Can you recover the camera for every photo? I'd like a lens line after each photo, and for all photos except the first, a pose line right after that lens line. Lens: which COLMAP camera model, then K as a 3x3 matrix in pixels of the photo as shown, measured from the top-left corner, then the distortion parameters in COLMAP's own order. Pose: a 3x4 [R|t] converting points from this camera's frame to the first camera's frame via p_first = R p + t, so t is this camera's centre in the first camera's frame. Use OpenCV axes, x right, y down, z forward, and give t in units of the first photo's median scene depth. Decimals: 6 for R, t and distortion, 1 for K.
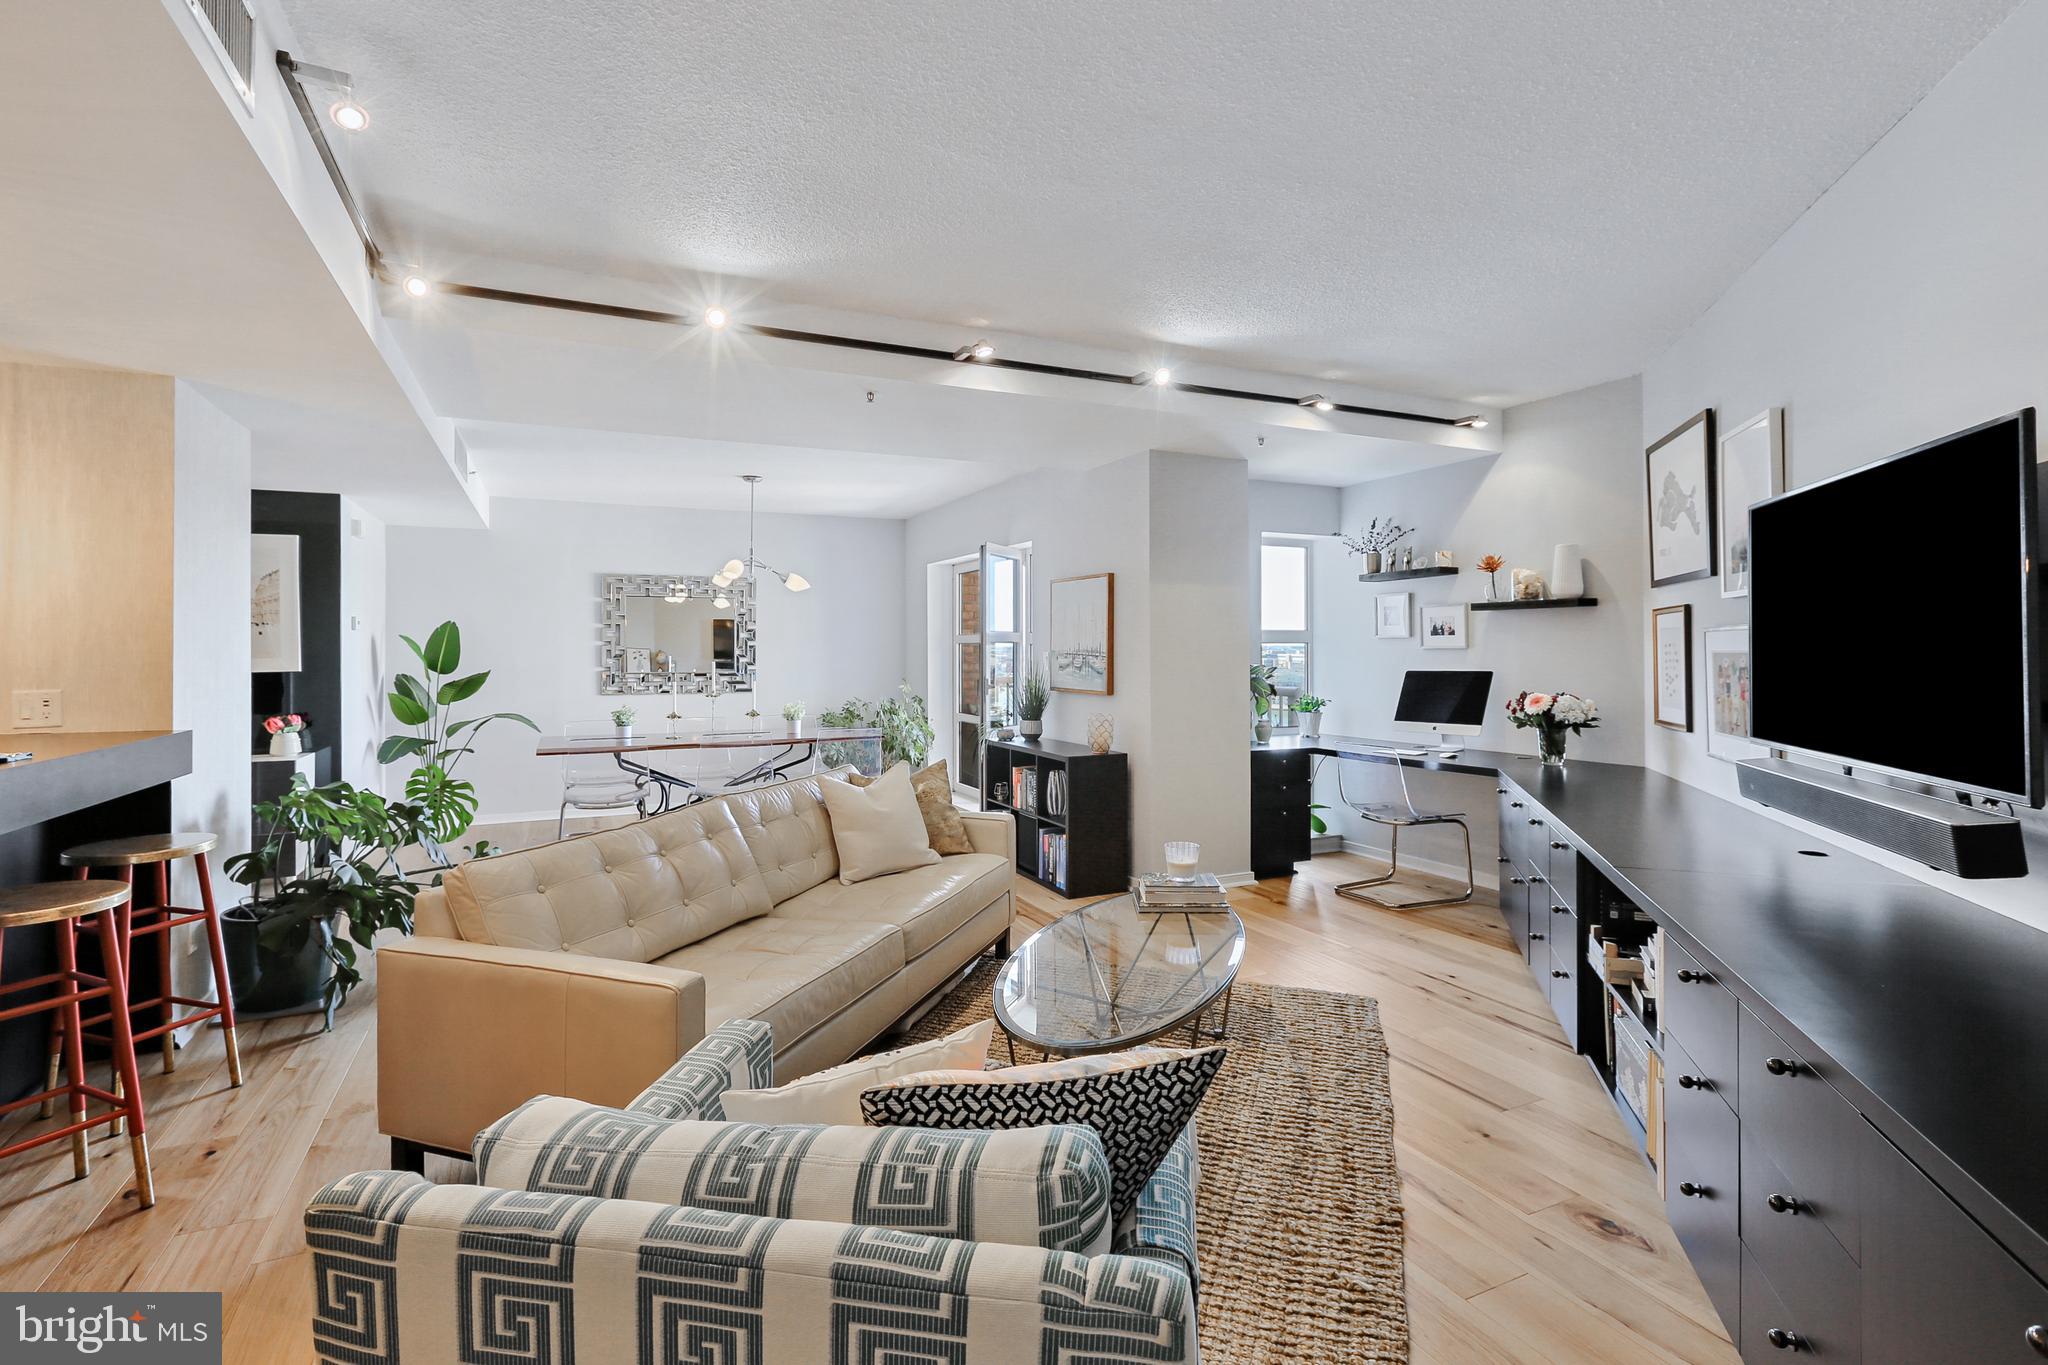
lens RADIAL K [[951.0, 0, 1004.6], [0, 951.0, 642.8], [0, 0, 1]] dist [0.002095, -0.001095]
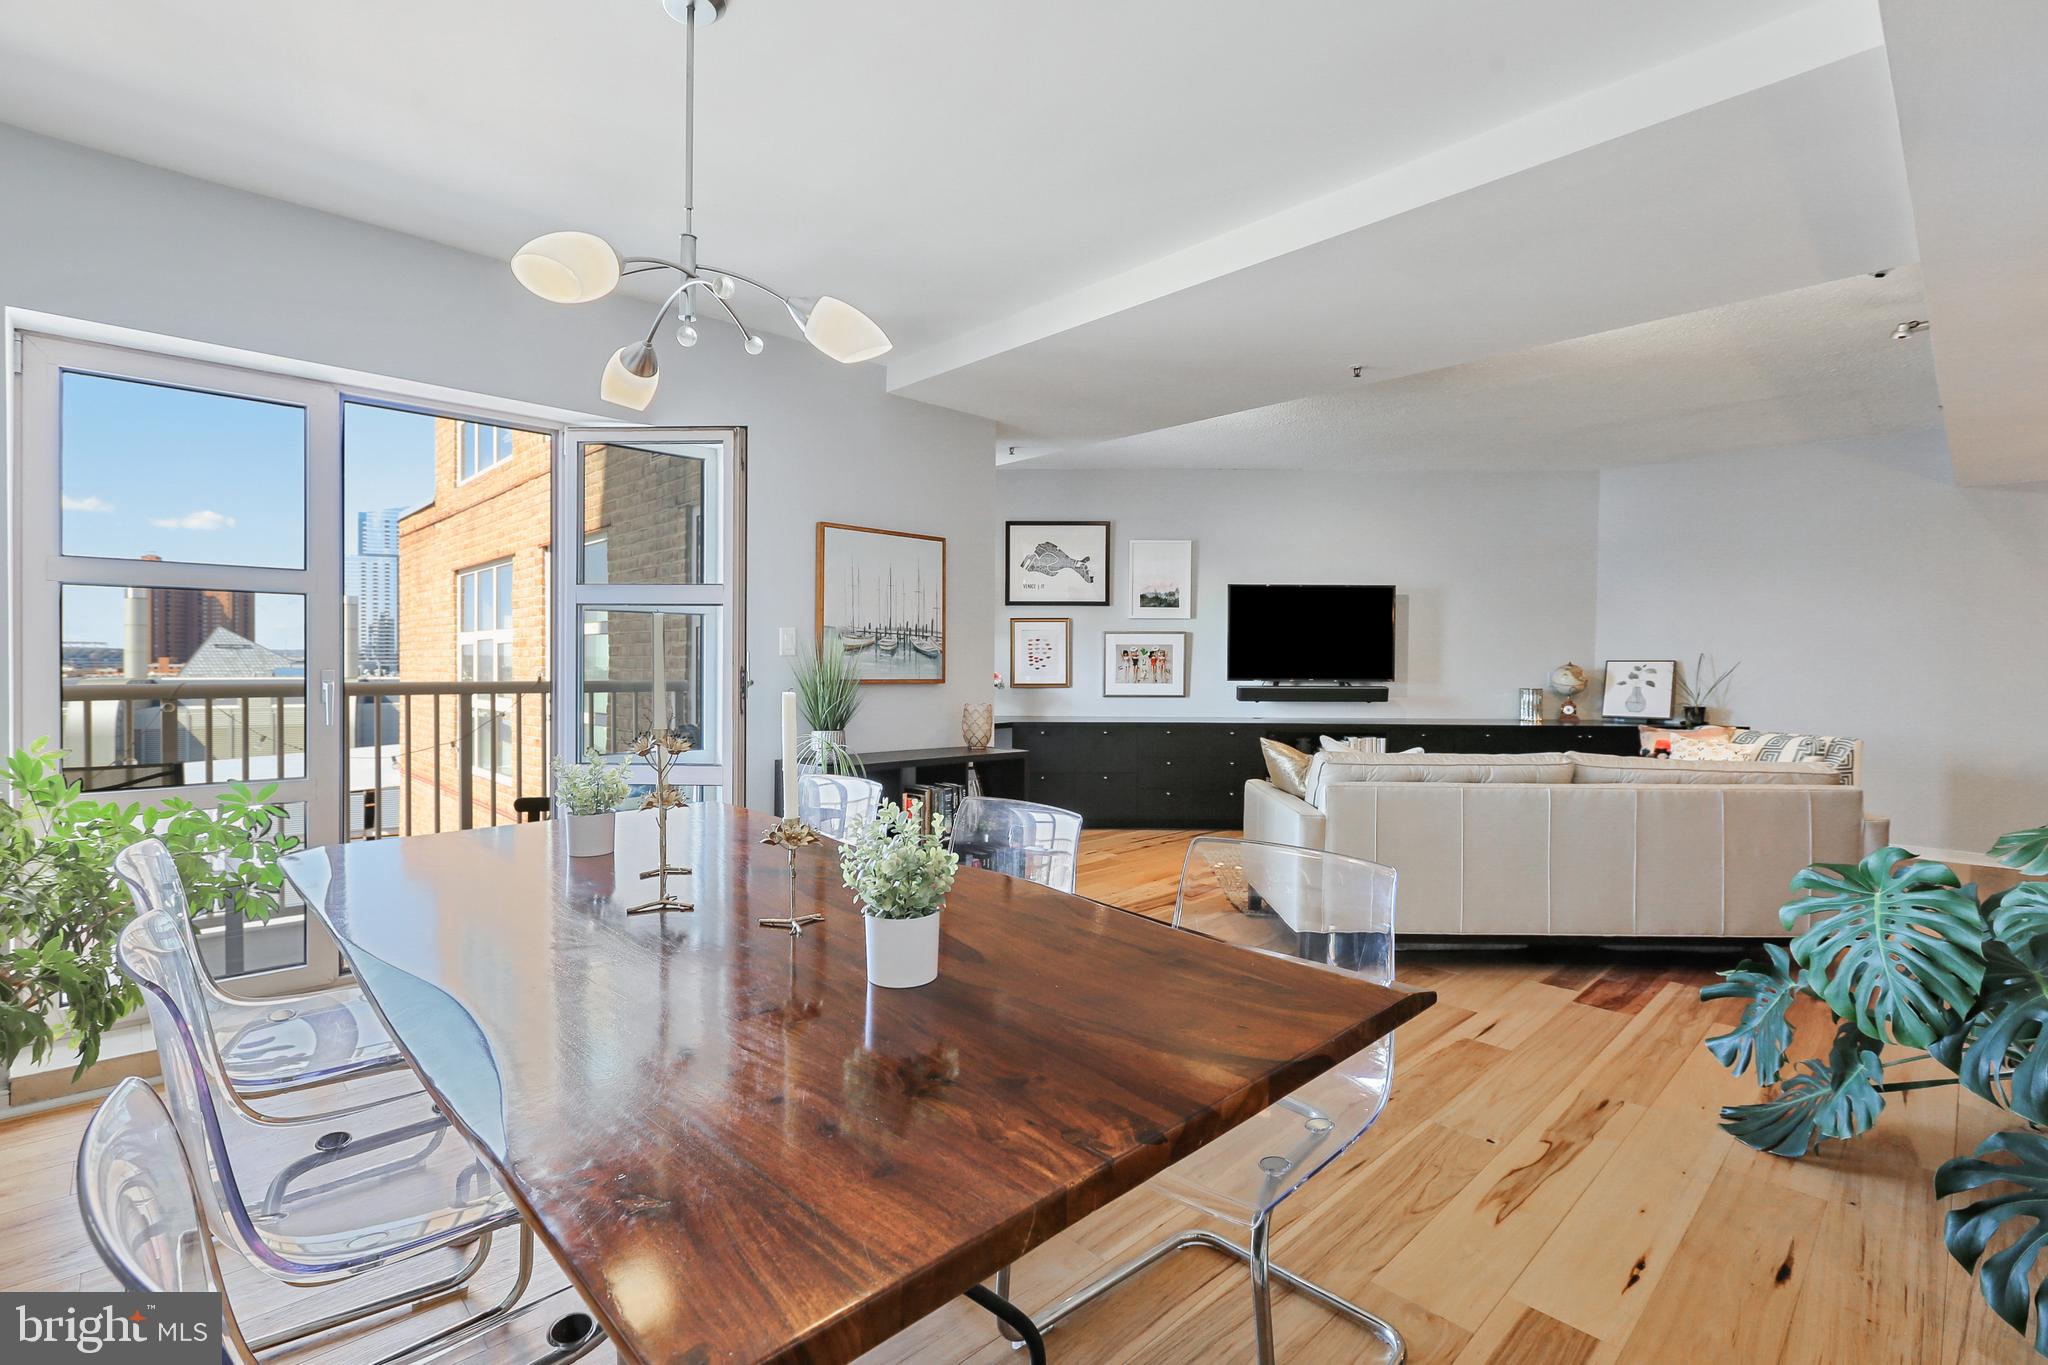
lens RADIAL K [[930.0, 0, 1023.7], [0, 930.0, 662.5], [0, 0, 1]] dist [0.002387, 0.000227]
pose [[-0.323354, 0.001137, 0.946278, -0.904617], [-0.011315, 0.999923, -0.005068, 0.052302], [-0.946211, -0.012346, -0.323316, 1.559355]]
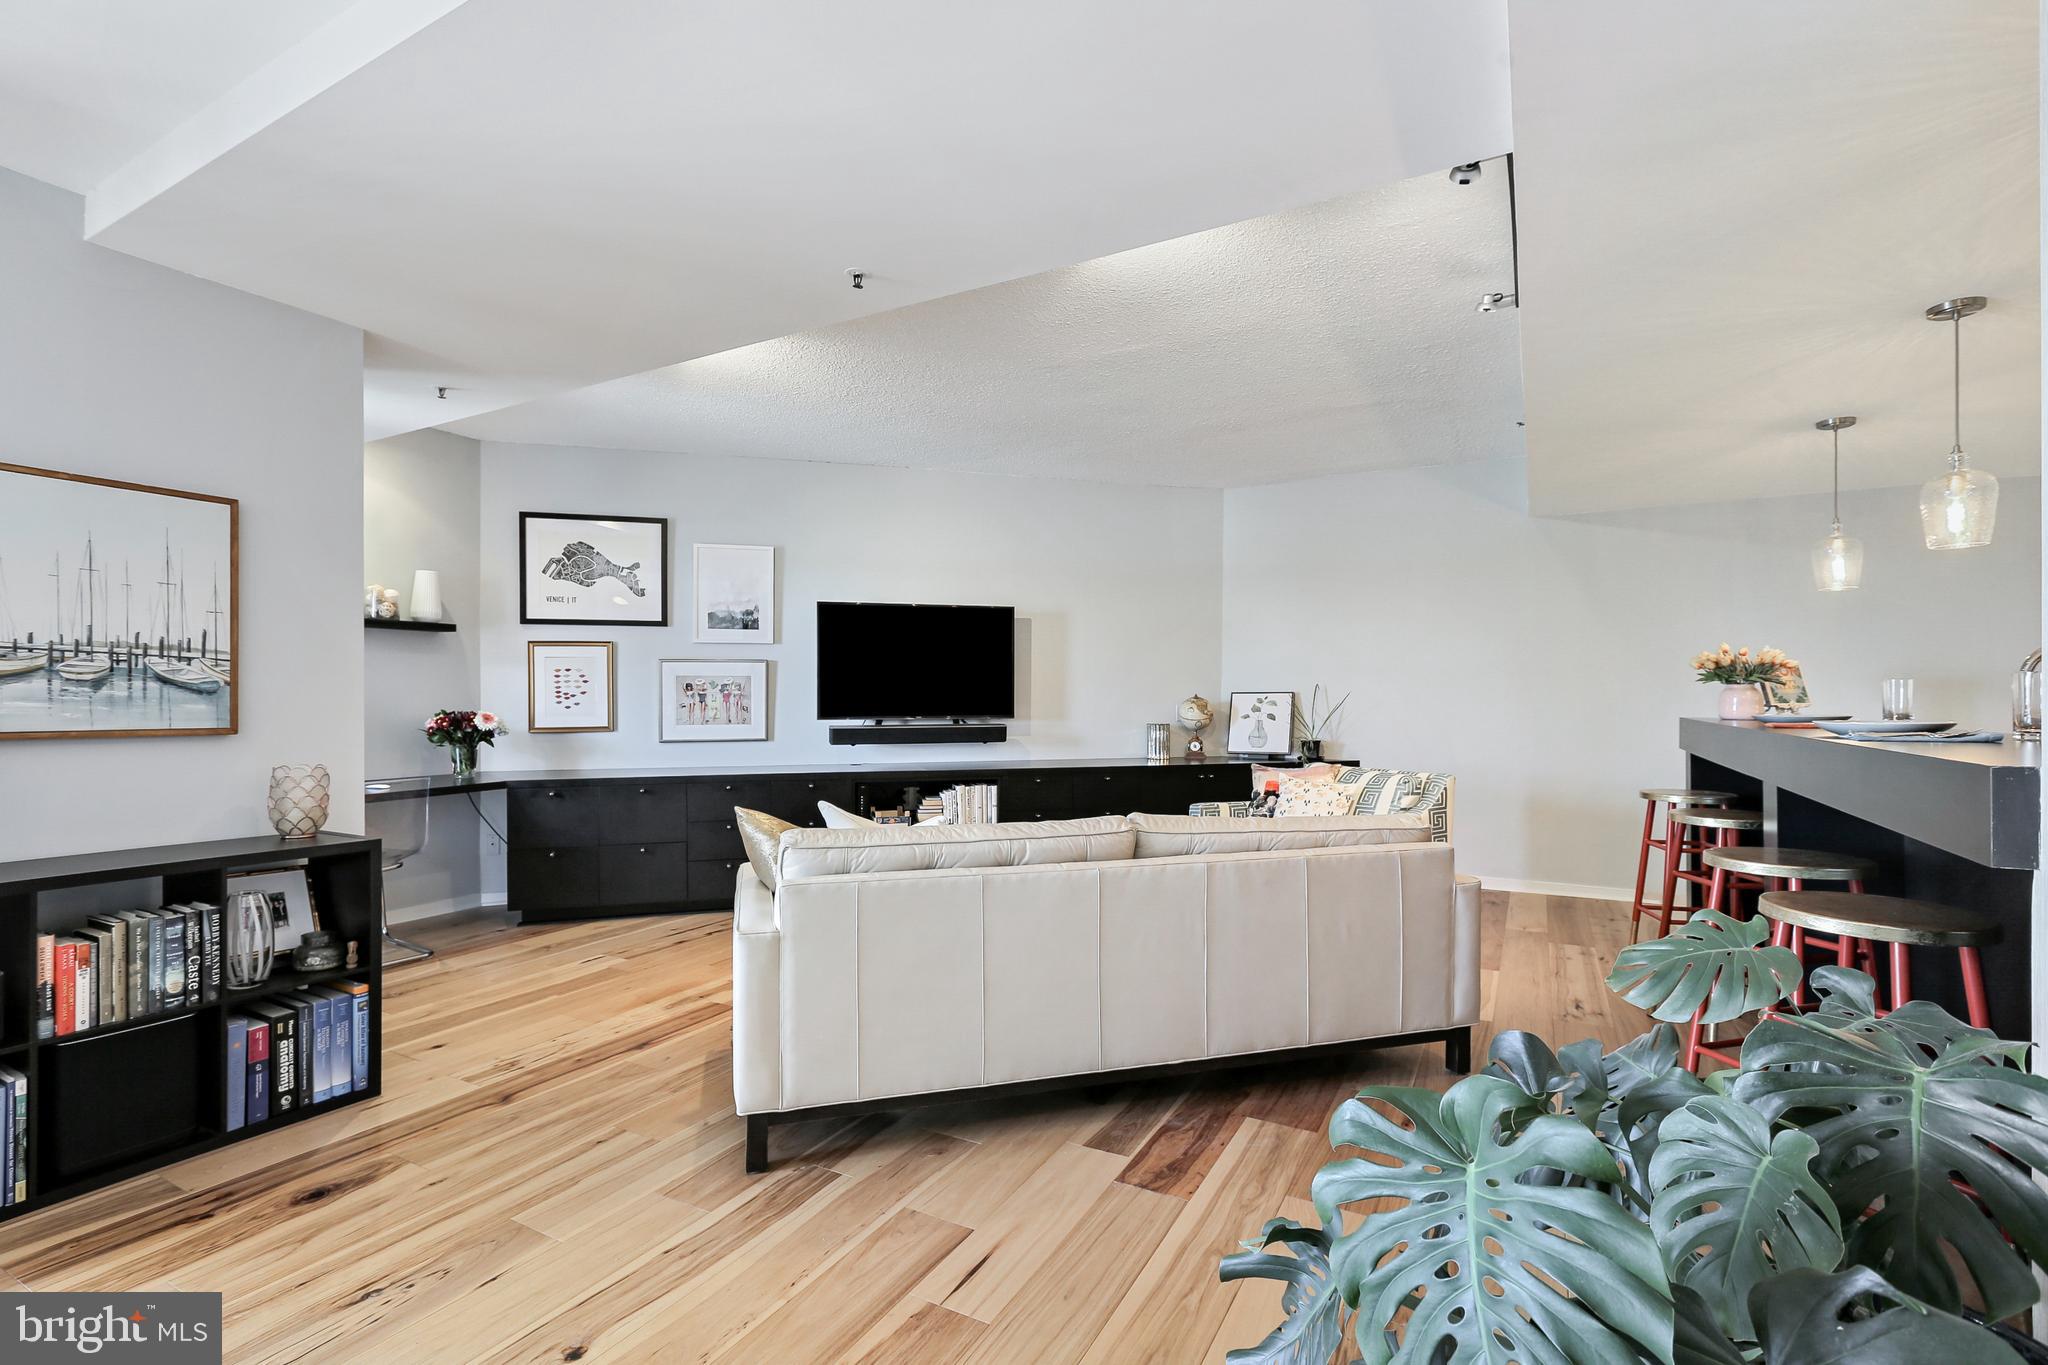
lens RADIAL K [[932.4, 0, 1025.7], [0, 932.4, 691.6], [0, 0, 1]] dist [-0.002453, -0.001027]
pose [[-0.587899, 0.010757, 0.808863, -0.726675], [-0.001530, 0.999895, -0.014409, 0.050068], [-0.808933, -0.009709, -0.587821, 1.233193]]
